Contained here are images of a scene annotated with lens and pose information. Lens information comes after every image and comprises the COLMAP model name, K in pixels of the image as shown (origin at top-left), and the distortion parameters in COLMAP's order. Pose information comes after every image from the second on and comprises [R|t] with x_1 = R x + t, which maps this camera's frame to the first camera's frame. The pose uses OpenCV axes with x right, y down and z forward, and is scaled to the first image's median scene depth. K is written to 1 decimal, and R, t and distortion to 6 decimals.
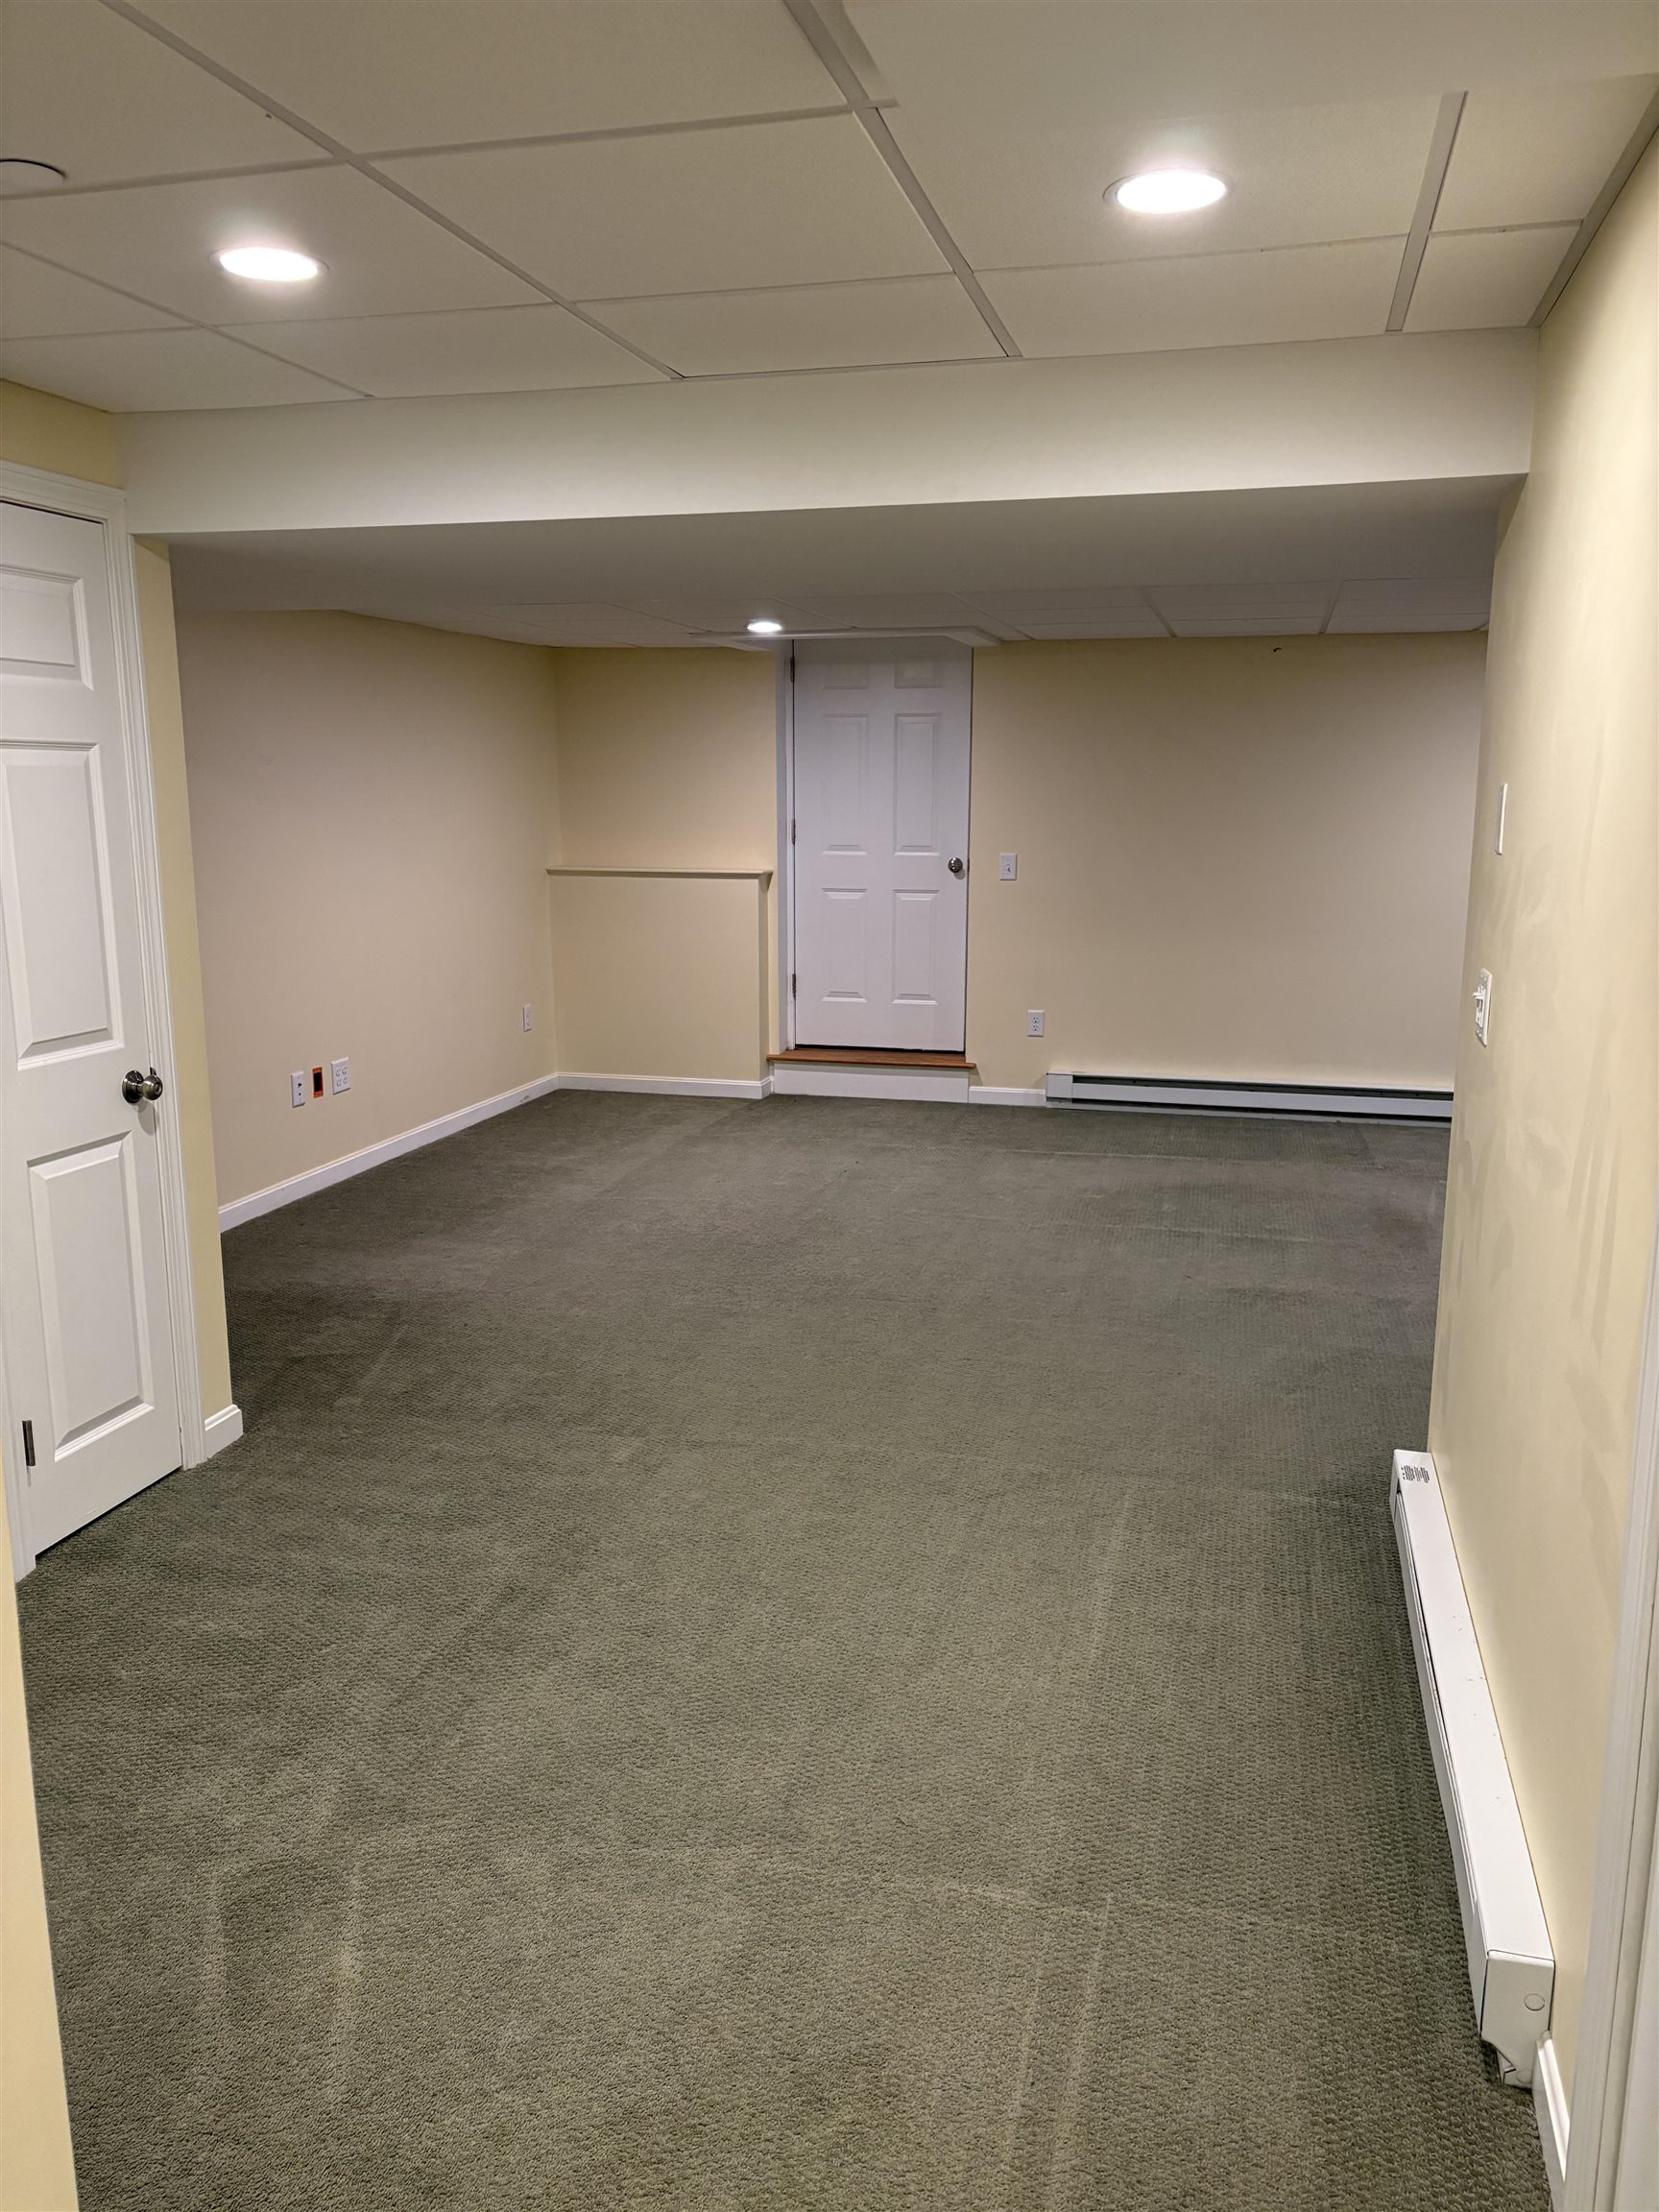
lens RADIAL K [[1676.7, 0, 828.1], [0, 1676.7, 1096.8], [0, 0, 1]] dist [0.114743, -0.122138]
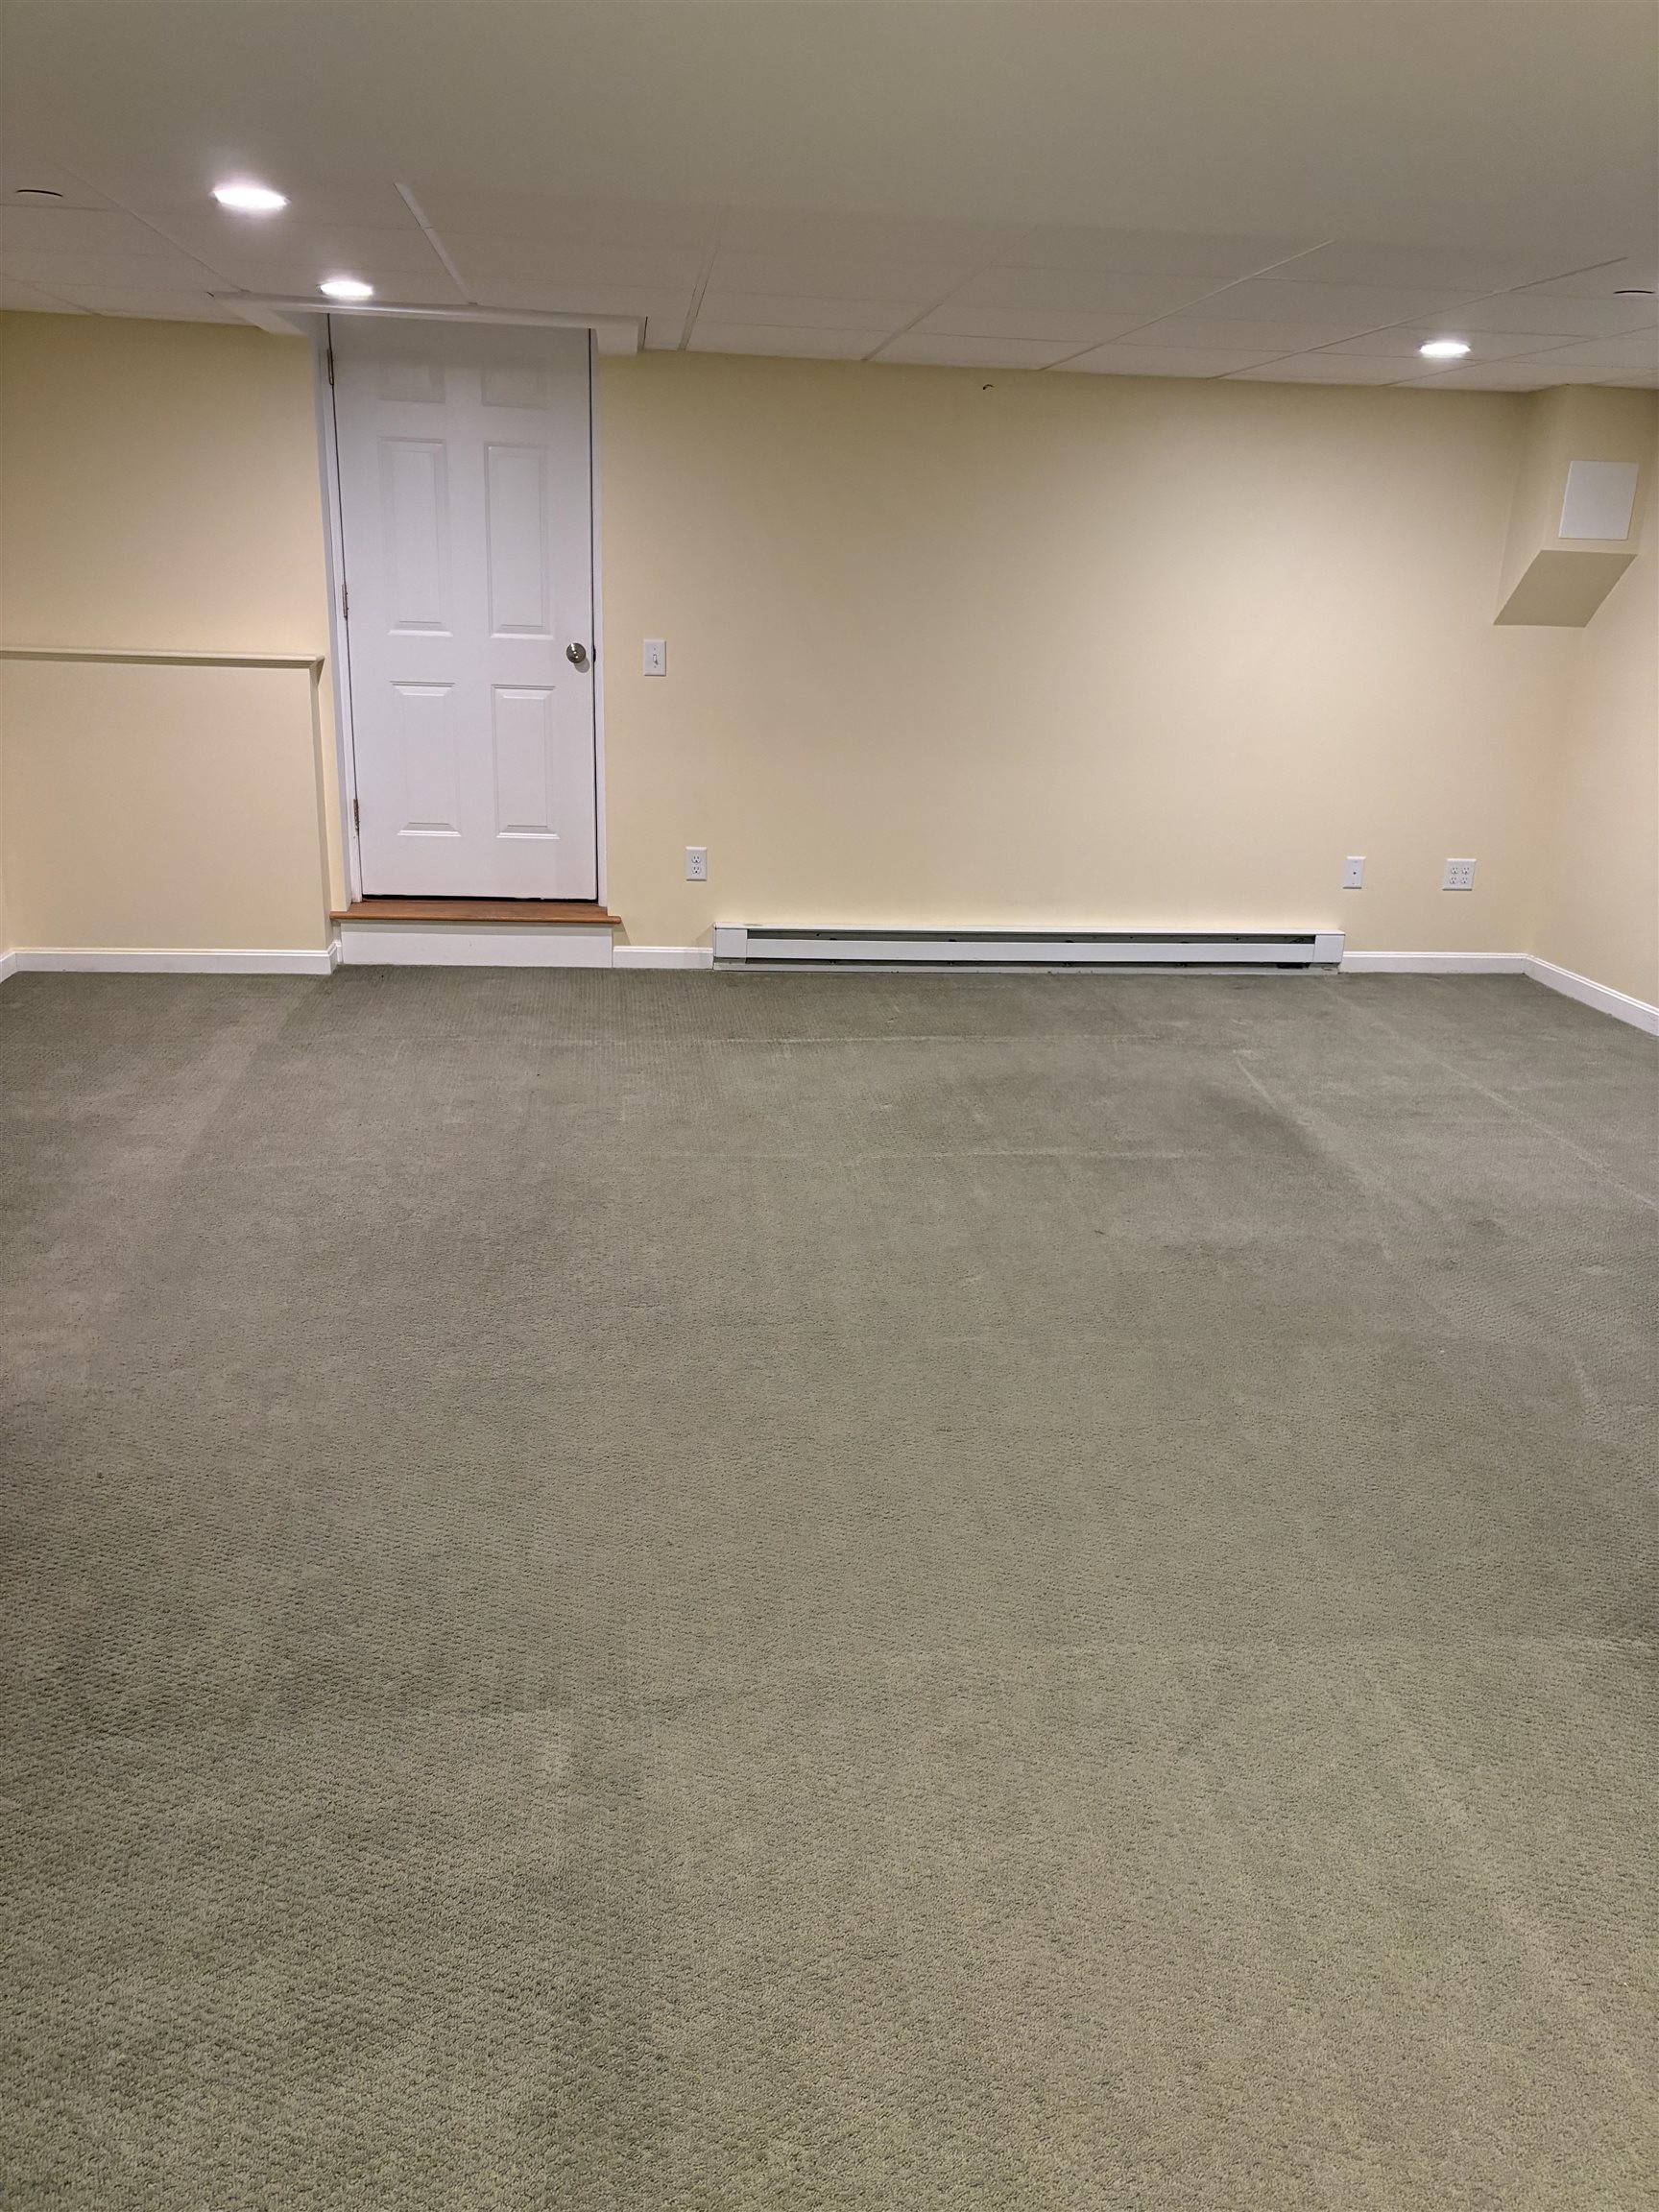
lens RADIAL K [[1707.1, 0, 832.5], [0, 1707.1, 1094.6], [0, 0, 1]] dist [0.021863, -0.006581]
pose [[0.931435, -0.074496, 0.356200, -0.109029], [0.030415, 0.991334, 0.127794, -0.036729], [-0.362634, -0.108198, 0.925629, 0.230981]]
